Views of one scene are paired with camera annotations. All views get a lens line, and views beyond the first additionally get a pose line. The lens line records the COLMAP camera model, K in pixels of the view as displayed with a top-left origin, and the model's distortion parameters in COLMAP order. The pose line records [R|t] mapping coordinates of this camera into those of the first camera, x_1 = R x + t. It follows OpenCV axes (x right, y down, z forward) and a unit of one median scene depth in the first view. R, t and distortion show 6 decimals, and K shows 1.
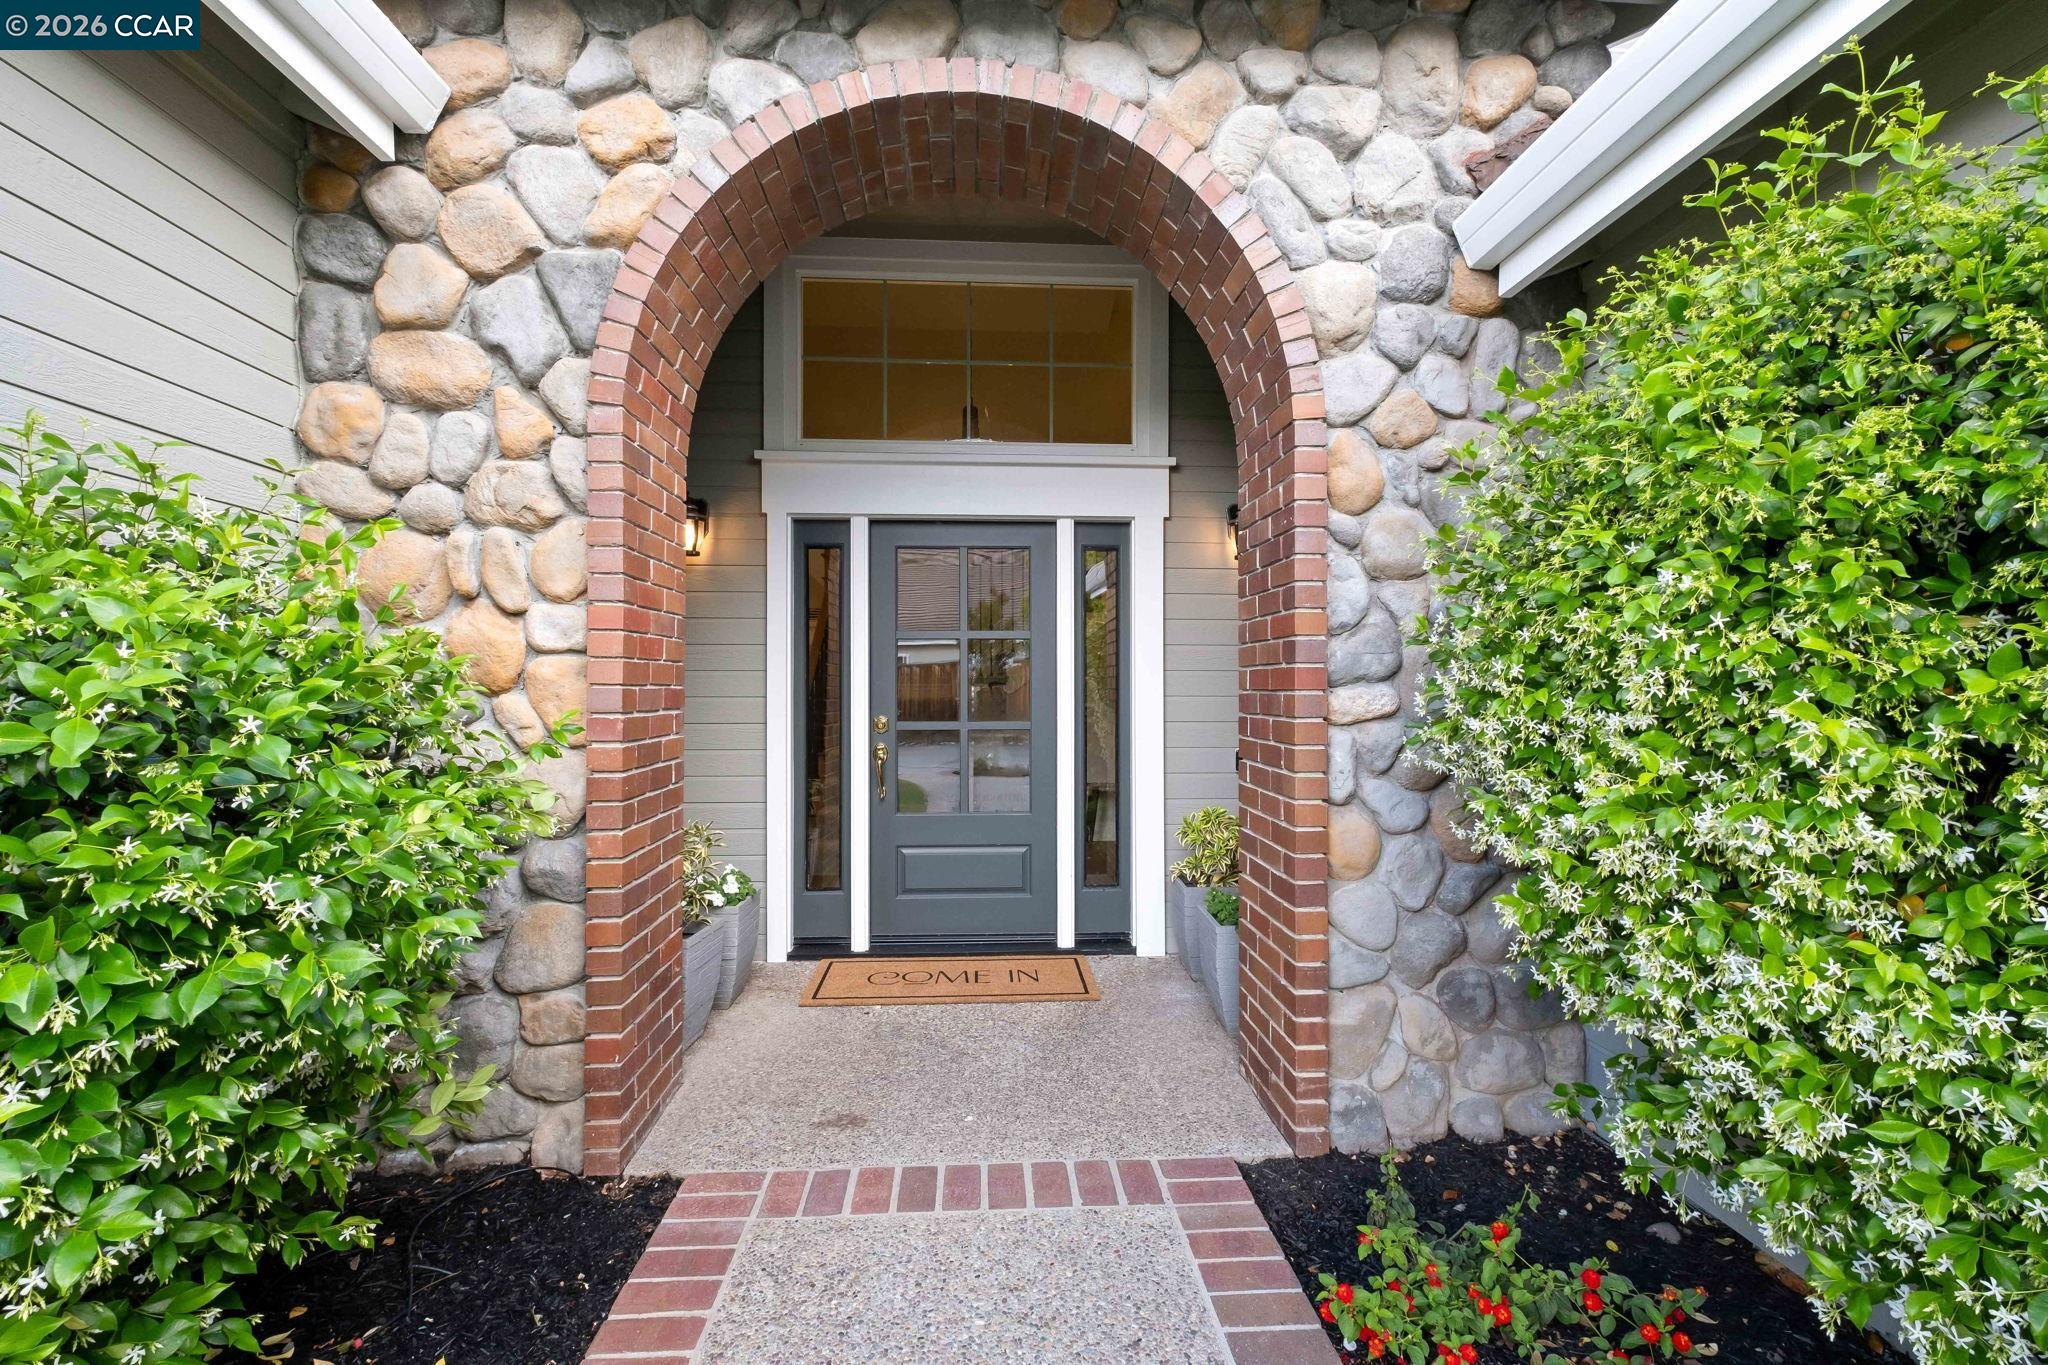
lens RADIAL K [[871.9, 0, 1039.7], [0, 871.9, 672.1], [0, 0, 1]] dist [0.004670, 0.000016]
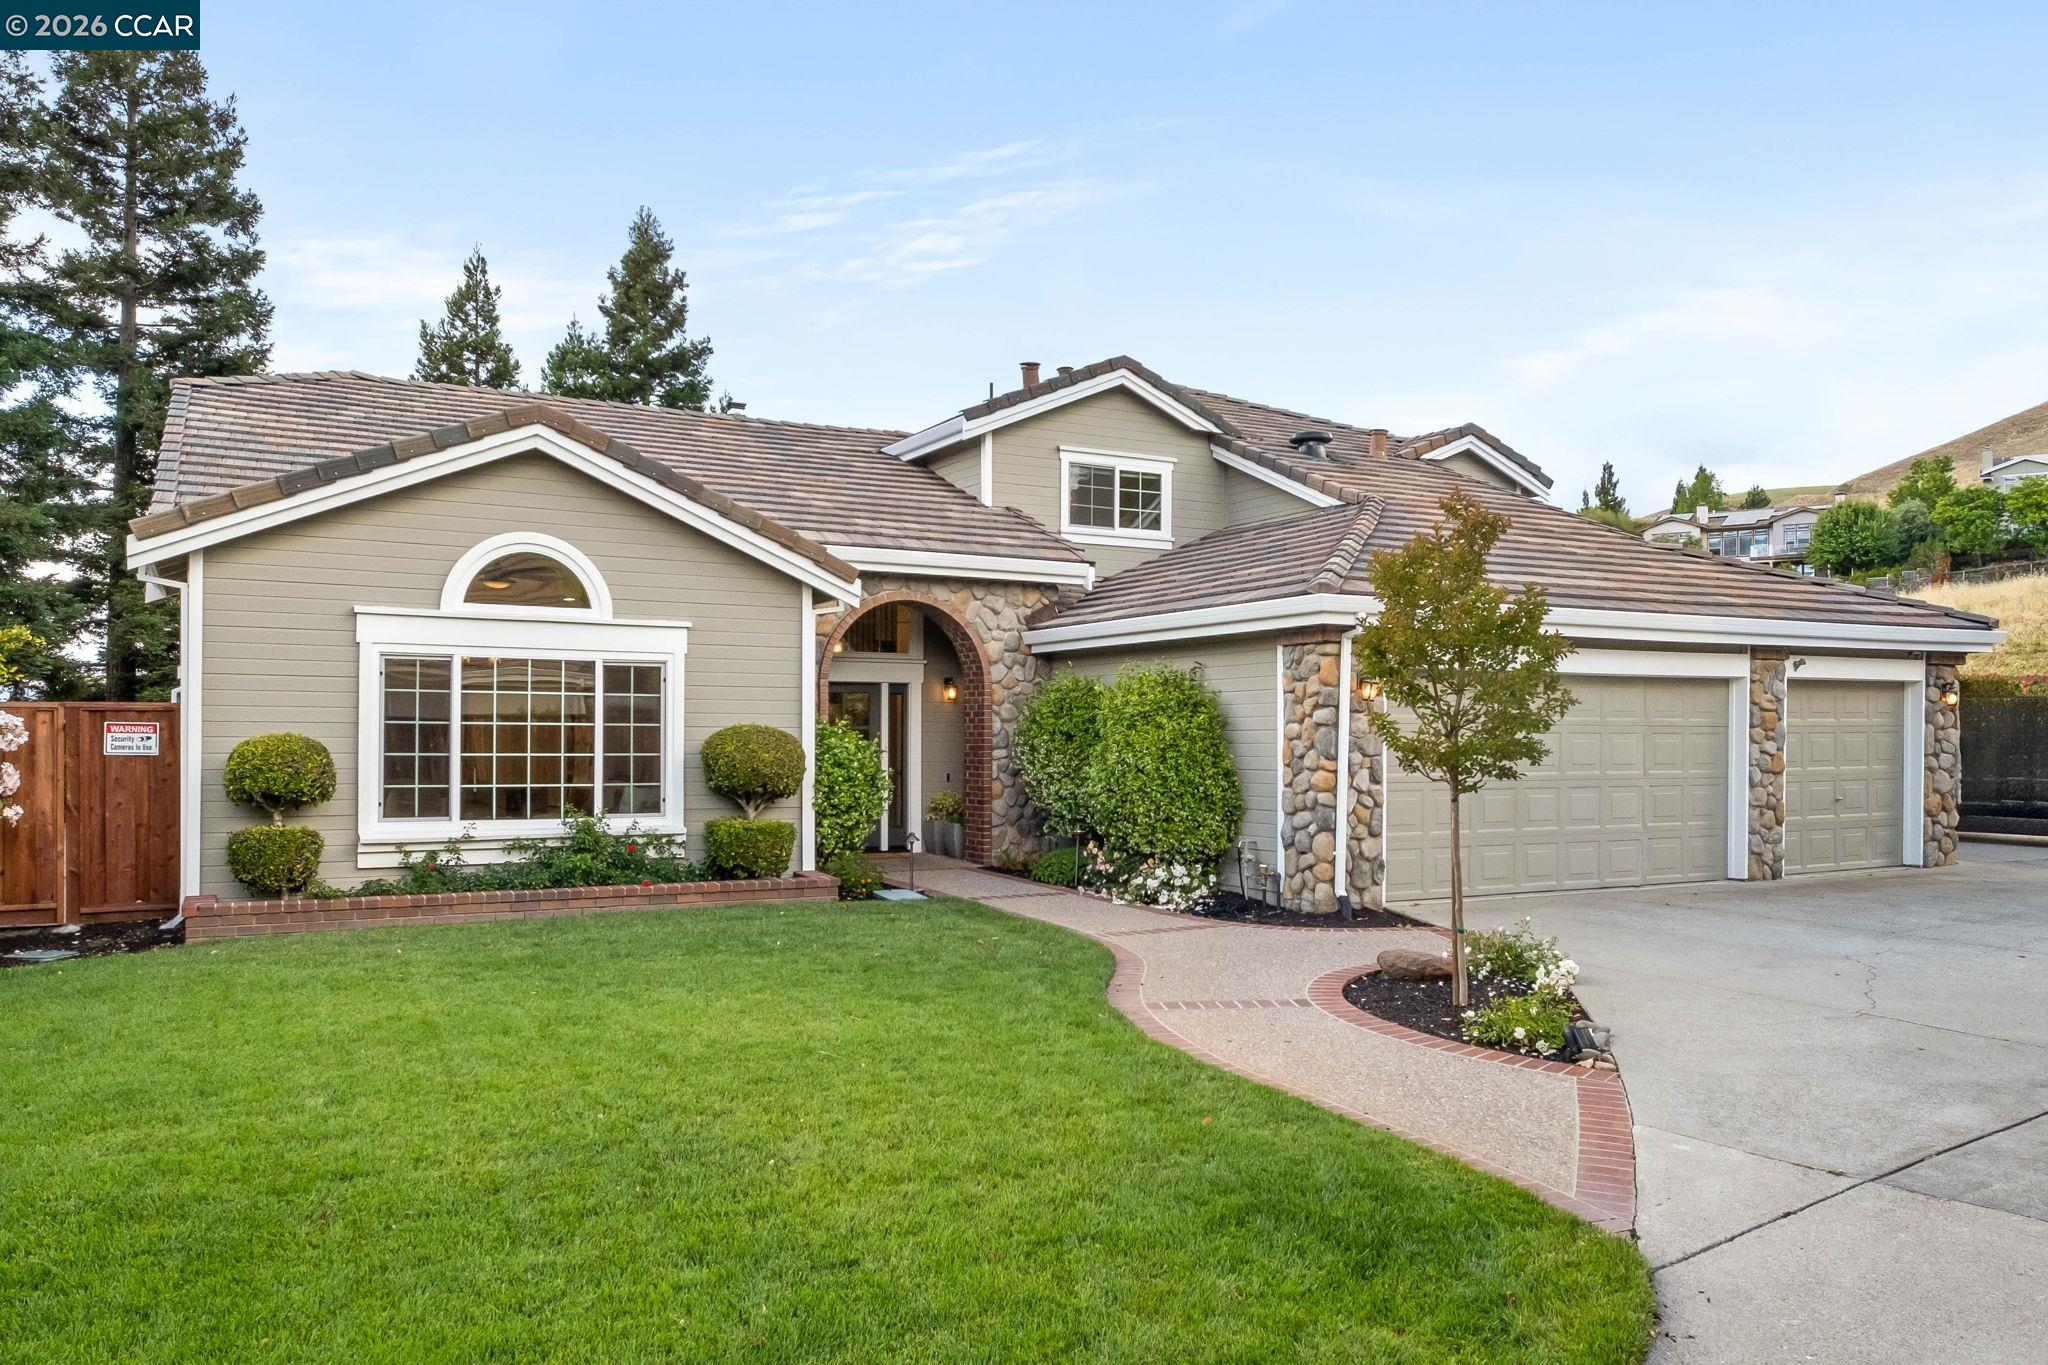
lens RADIAL K [[1632.1, 0, 1060.9], [0, 1632.1, 719.3], [0, 0, 1]] dist [-0.002362, 0.015389]
pose [[0.899839, 0.002213, 0.436216, -2.582550], [-0.007042, 0.999931, 0.009453, -0.190720], [-0.436165, -0.011578, 0.899792, -5.720109]]
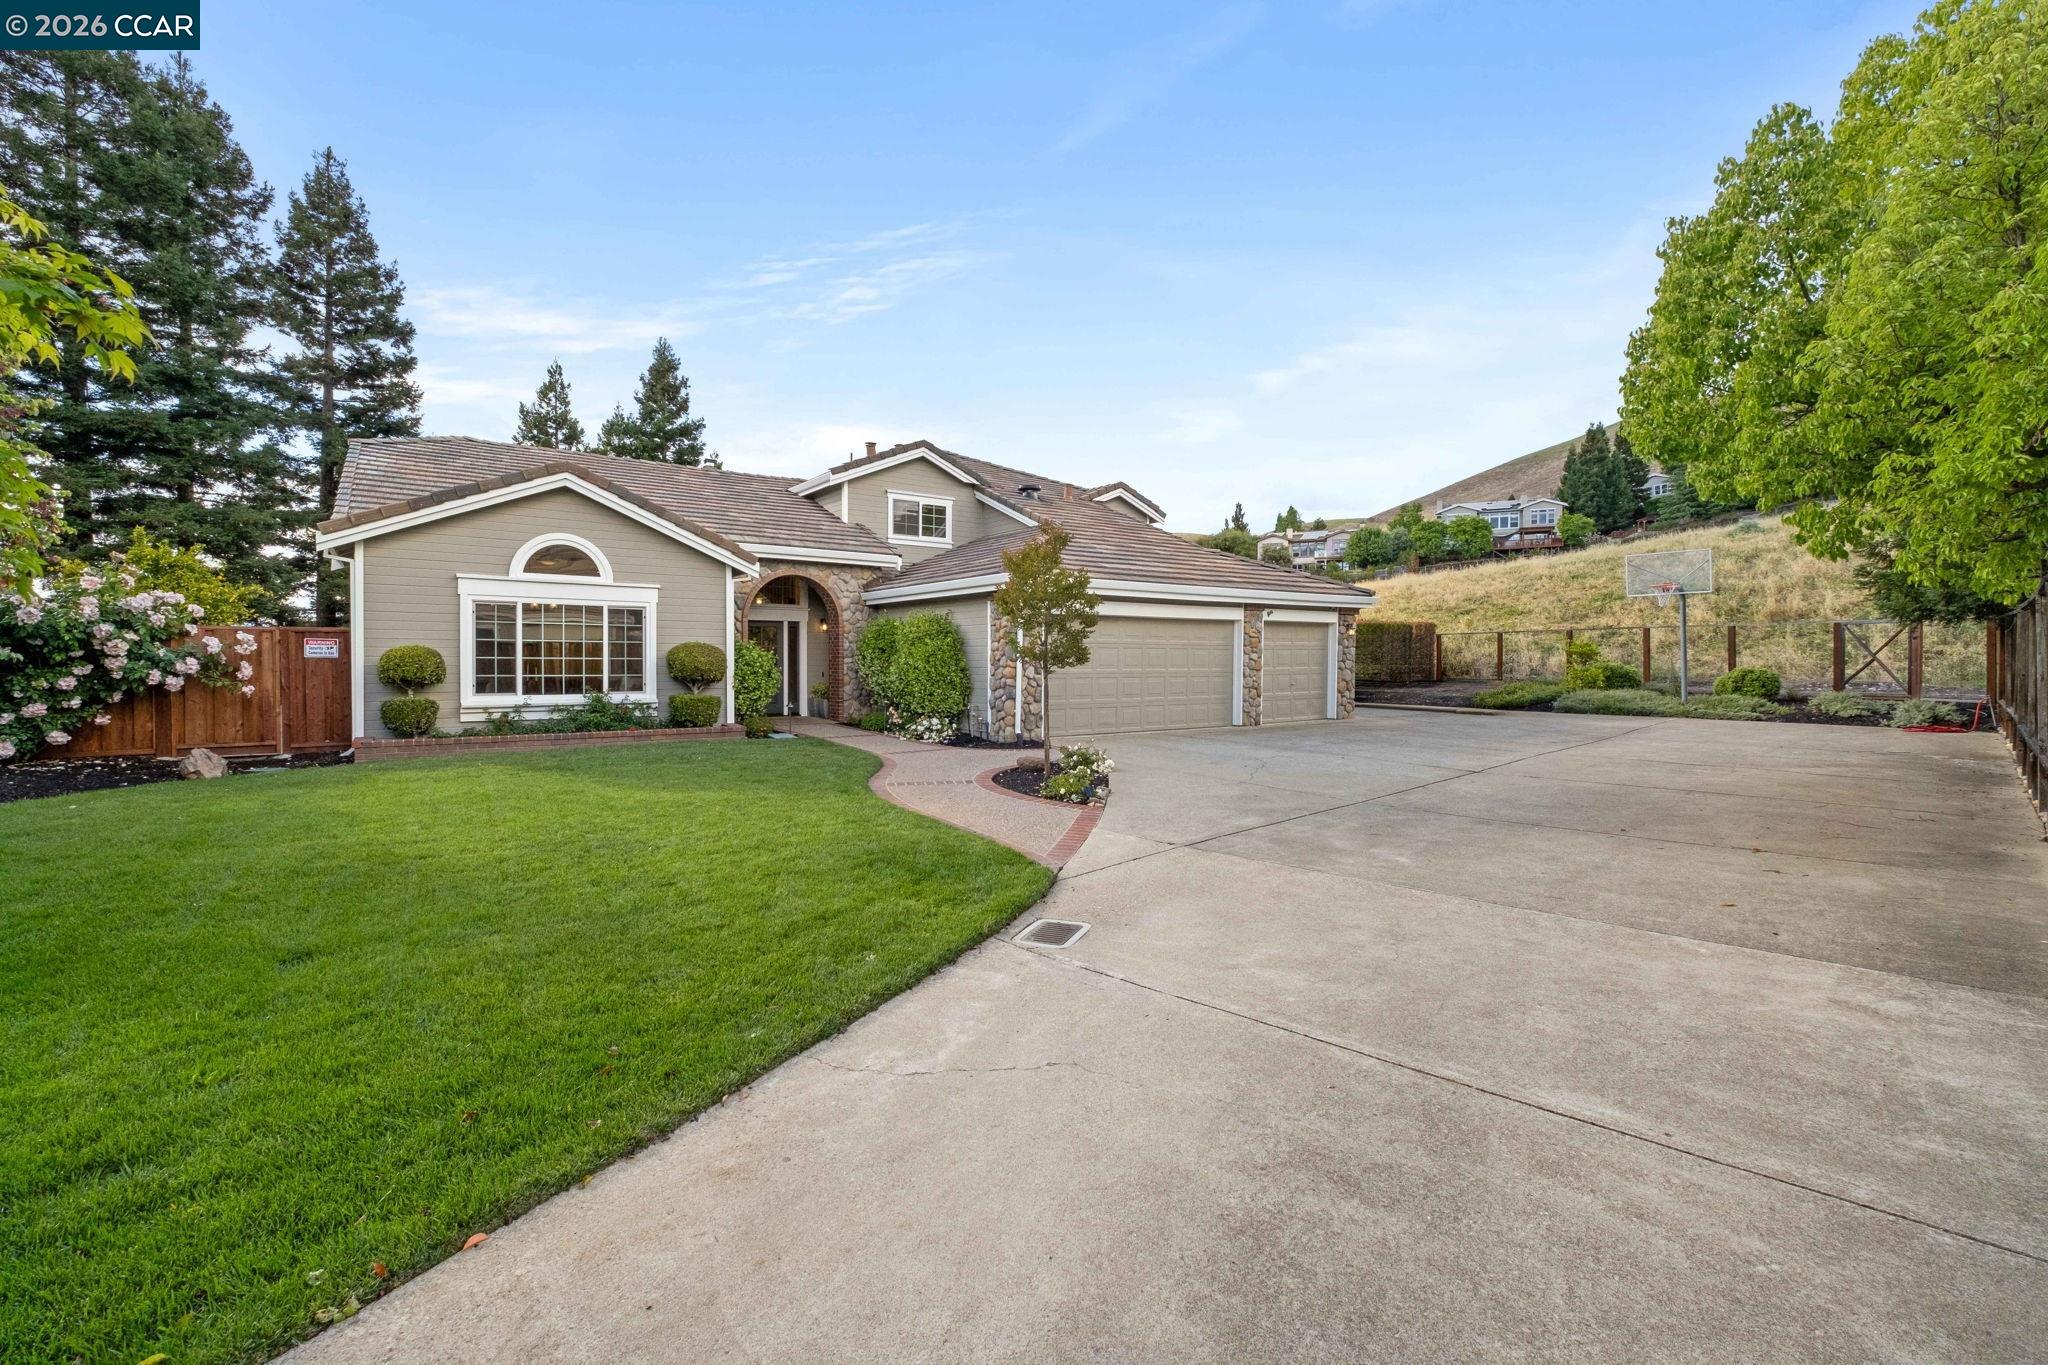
lens RADIAL K [[962.1, 0, 1071.3], [0, 962.1, 673.9], [0, 0, 1]] dist [-0.004762, -0.001817]
pose [[0.834555, -0.010740, 0.550820, -2.429485], [-0.010262, 0.999333, 0.035032, -0.146612], [-0.550829, -0.034889, 0.833888, -6.537597]]
